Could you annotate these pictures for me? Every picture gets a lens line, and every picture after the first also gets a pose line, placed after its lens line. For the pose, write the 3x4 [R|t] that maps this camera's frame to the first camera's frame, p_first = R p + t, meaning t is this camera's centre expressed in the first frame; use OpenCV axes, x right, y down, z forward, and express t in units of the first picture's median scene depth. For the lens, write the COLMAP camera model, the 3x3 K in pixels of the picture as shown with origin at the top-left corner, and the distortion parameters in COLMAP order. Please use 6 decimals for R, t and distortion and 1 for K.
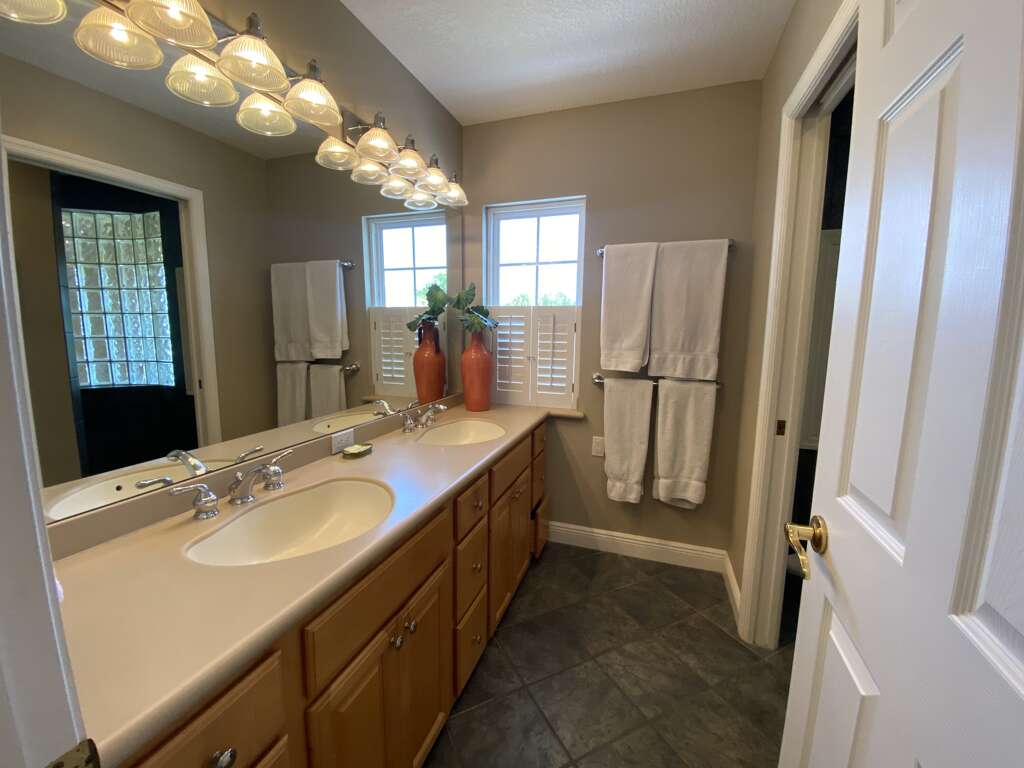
lens RADIAL K [[414.6, 0, 512.0], [0, 414.6, 384.0], [0, 0, 1]] dist [0.019251, -0.019131]
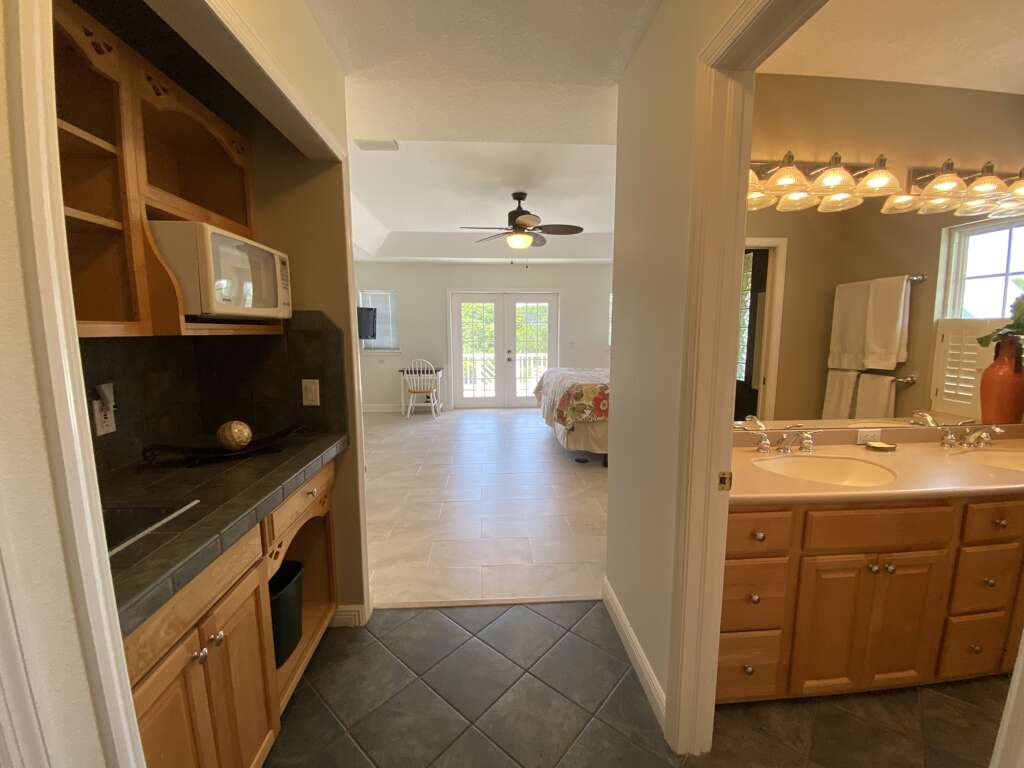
lens RADIAL K [[414.6, 0, 512.0], [0, 414.6, 384.0], [0, 0, 1]] dist [0.019251, -0.019131]
pose [[0.381549, 0.105771, -0.918277, 0.190691], [-0.112301, 0.991377, 0.067529, 0.010562], [0.917501, 0.077358, 0.390137, -0.290267]]
